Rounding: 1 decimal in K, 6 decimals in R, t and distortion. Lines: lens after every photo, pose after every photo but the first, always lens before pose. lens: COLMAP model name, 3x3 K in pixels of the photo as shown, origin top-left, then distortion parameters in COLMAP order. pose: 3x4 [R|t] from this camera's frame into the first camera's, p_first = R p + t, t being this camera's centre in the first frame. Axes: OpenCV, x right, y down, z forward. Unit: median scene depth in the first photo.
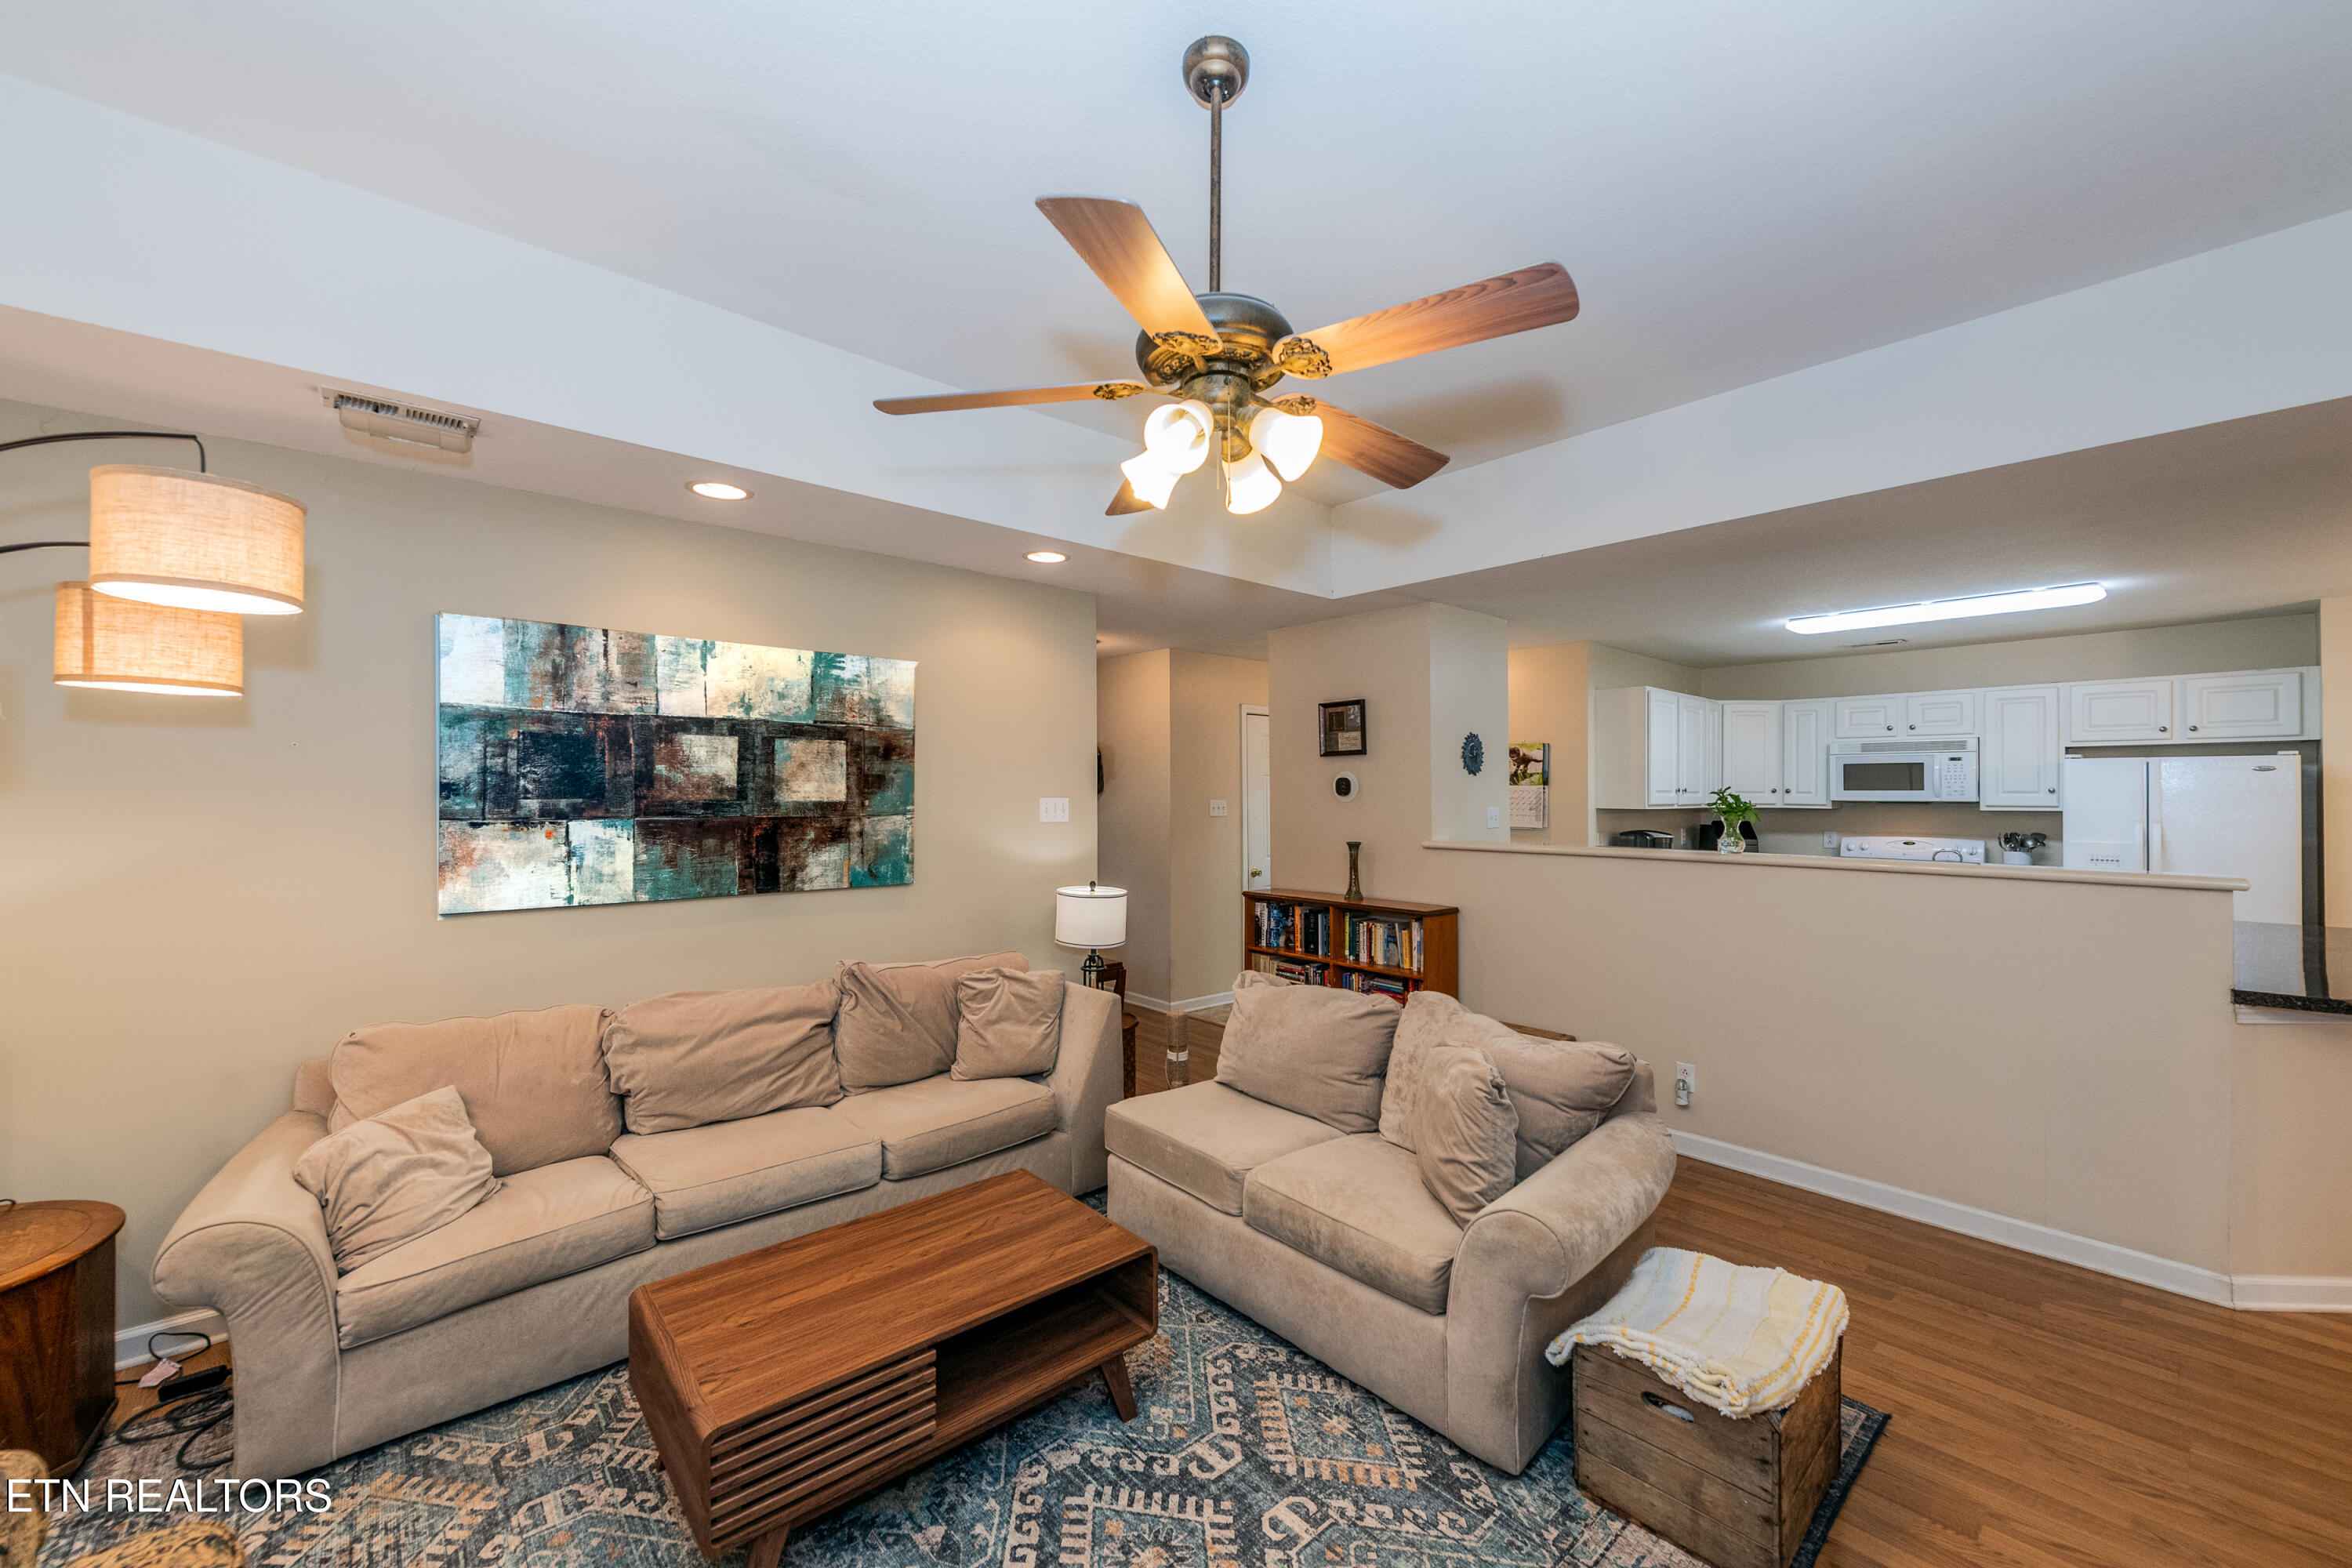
lens RADIAL K [[951.2, 0, 1168.2], [0, 951.2, 795.8], [0, 0, 1]] dist [0.014334, -0.000029]
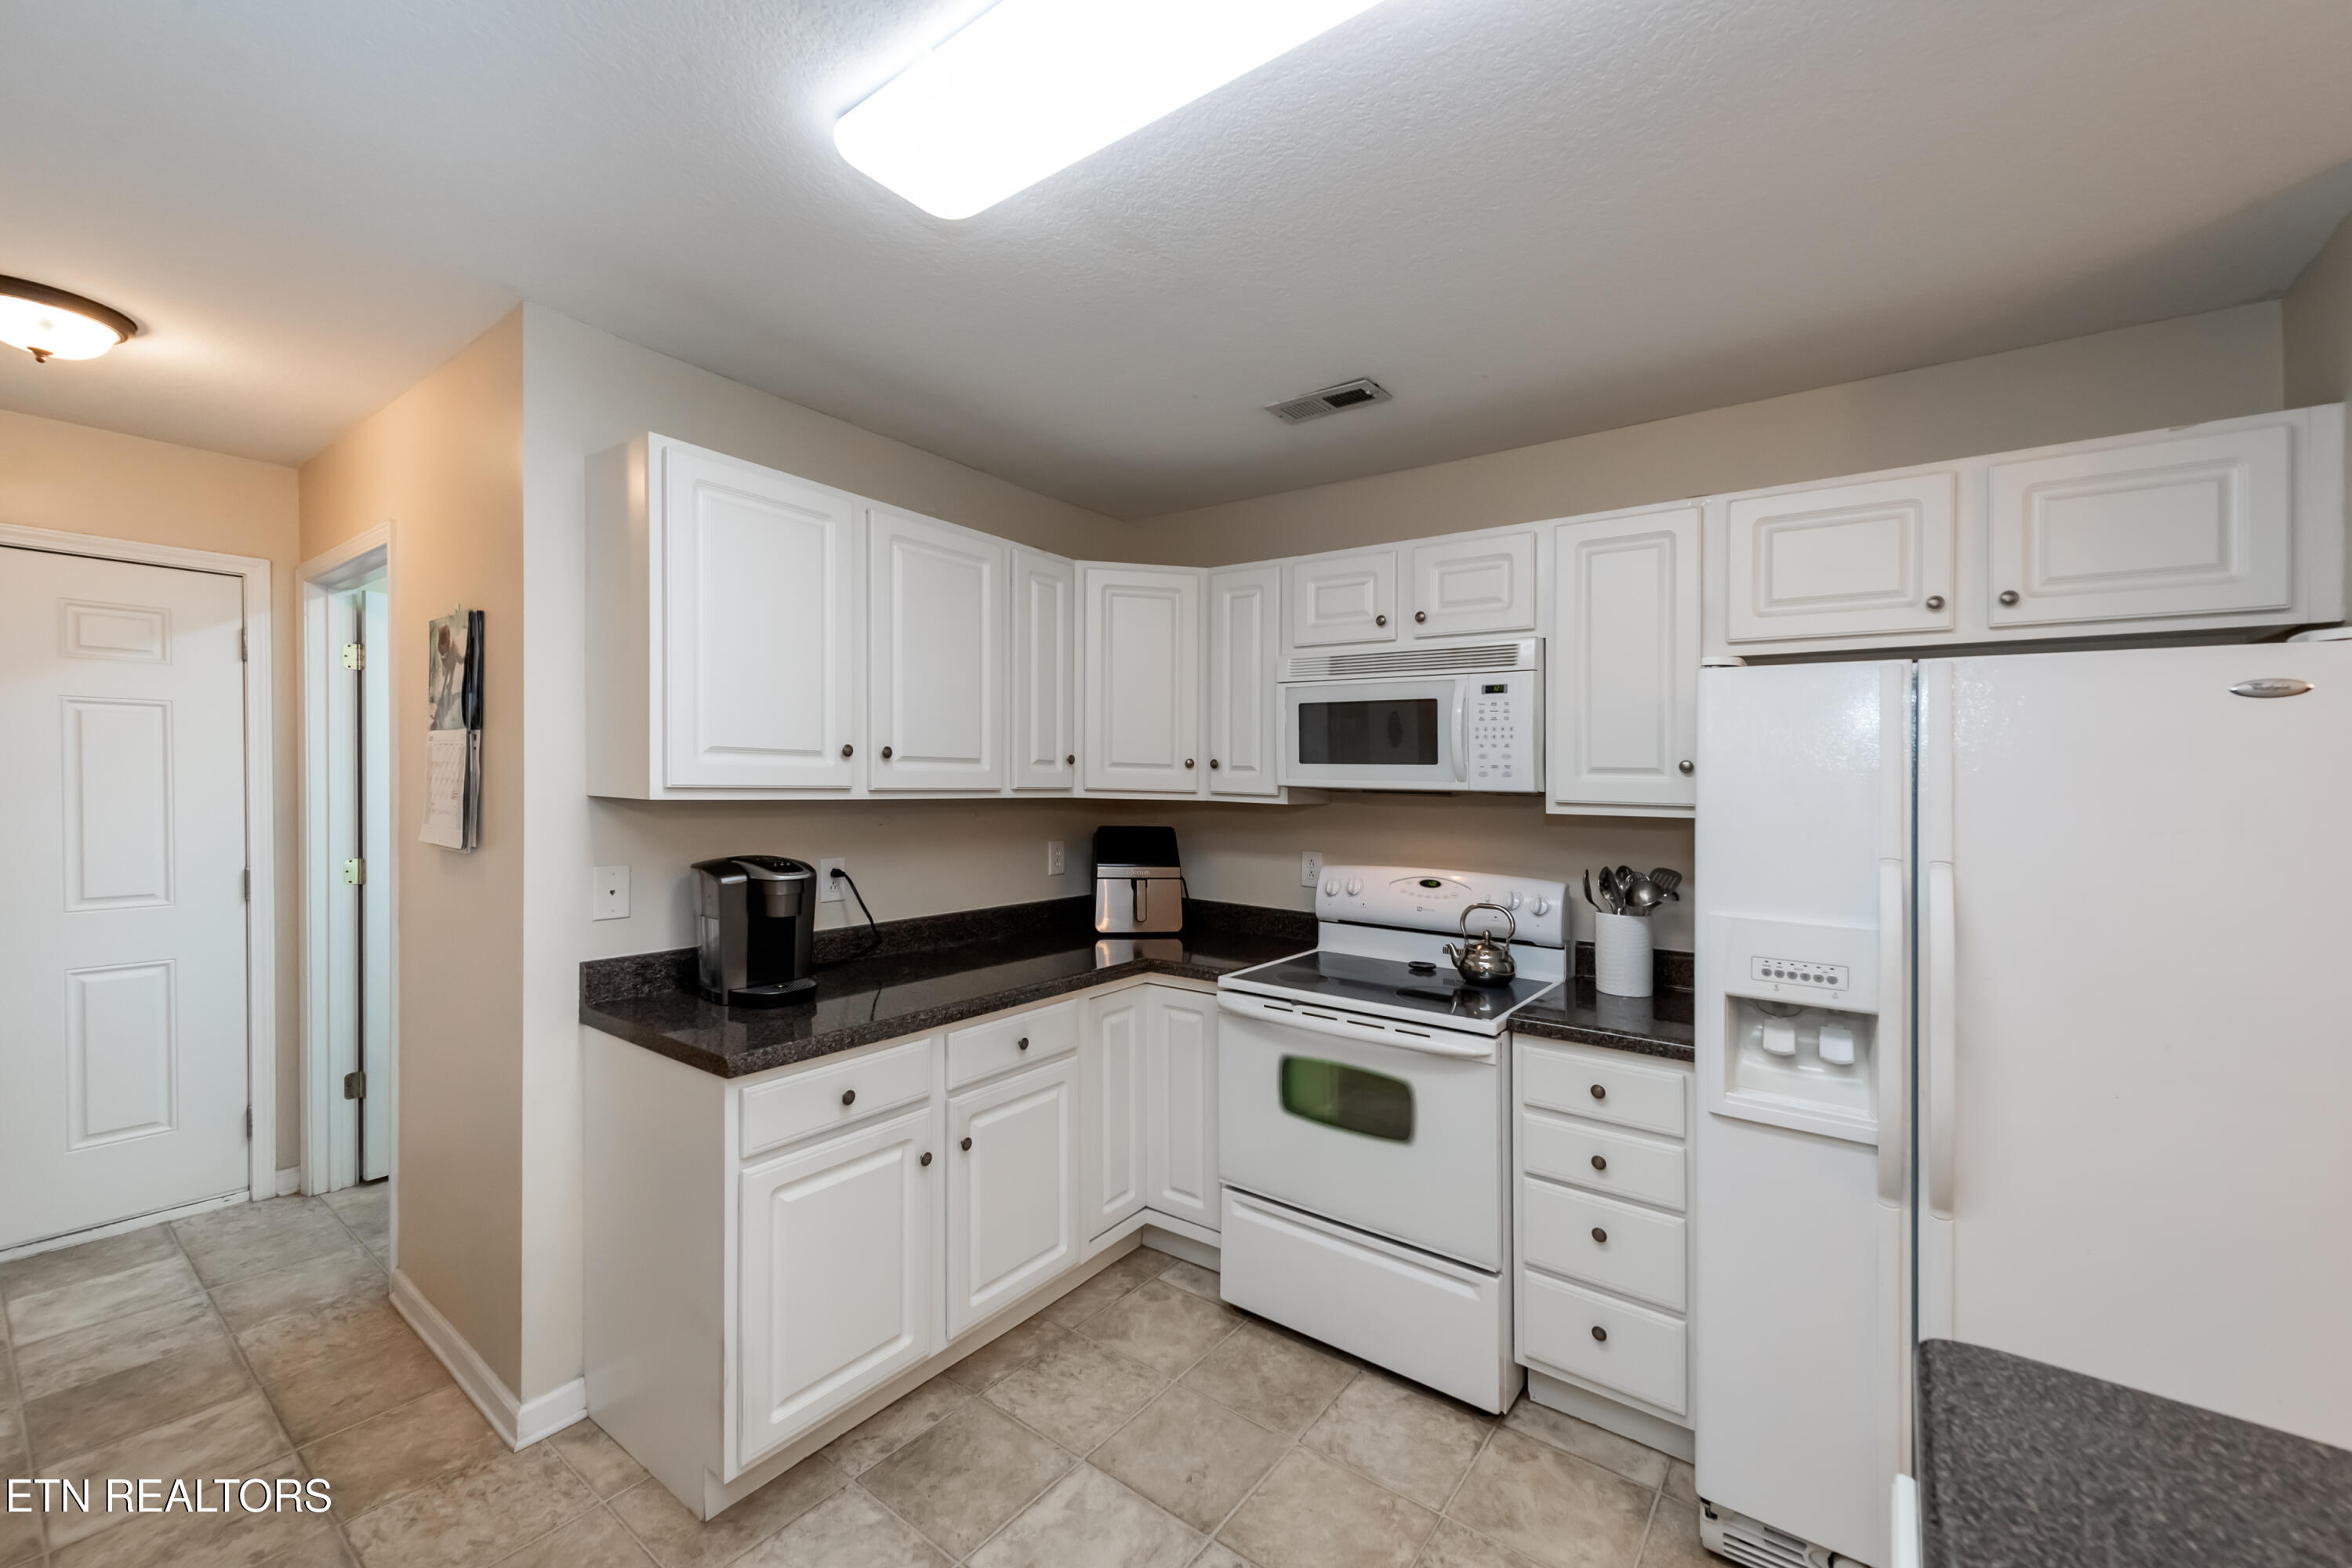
lens RADIAL K [[951.2, 0, 1168.2], [0, 951.2, 795.8], [0, 0, 1]] dist [0.014334, -0.000029]
pose [[0.978972, 0.014631, 0.203470, 0.581320], [-0.017863, 0.999742, 0.014055, 0.004339], [-0.203211, -0.017394, 0.978980, 0.607092]]
